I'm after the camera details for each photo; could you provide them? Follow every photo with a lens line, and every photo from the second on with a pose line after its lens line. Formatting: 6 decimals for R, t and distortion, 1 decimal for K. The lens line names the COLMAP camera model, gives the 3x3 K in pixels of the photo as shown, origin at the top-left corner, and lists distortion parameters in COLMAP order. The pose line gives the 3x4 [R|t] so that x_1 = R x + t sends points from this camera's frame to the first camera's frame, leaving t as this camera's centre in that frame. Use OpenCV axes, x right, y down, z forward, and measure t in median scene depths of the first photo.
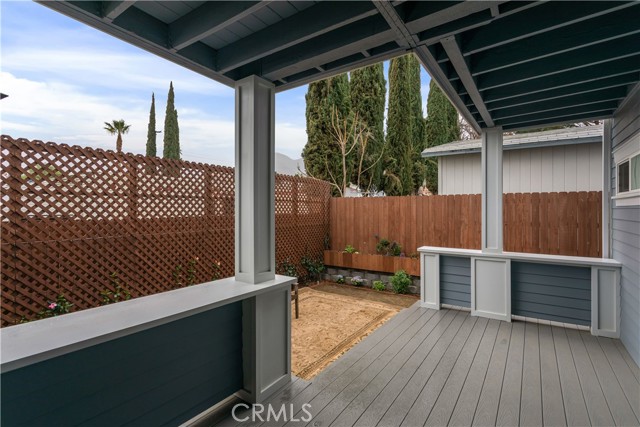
lens RADIAL K [[310.8, 0, 316.6], [0, 310.8, 218.1], [0, 0, 1]] dist [0.001122, 0.000218]
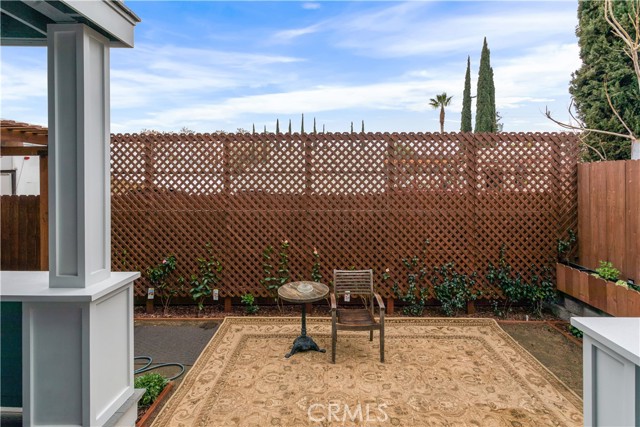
lens RADIAL K [[315.2, 0, 321.0], [0, 315.2, 192.7], [0, 0, 1]] dist [-0.016269, 0.000157]
pose [[0.552620, 0.019349, -0.833208, 0.319970], [-0.025398, 0.999657, 0.006369, -0.013985], [0.833046, 0.017642, 0.552922, 0.457392]]
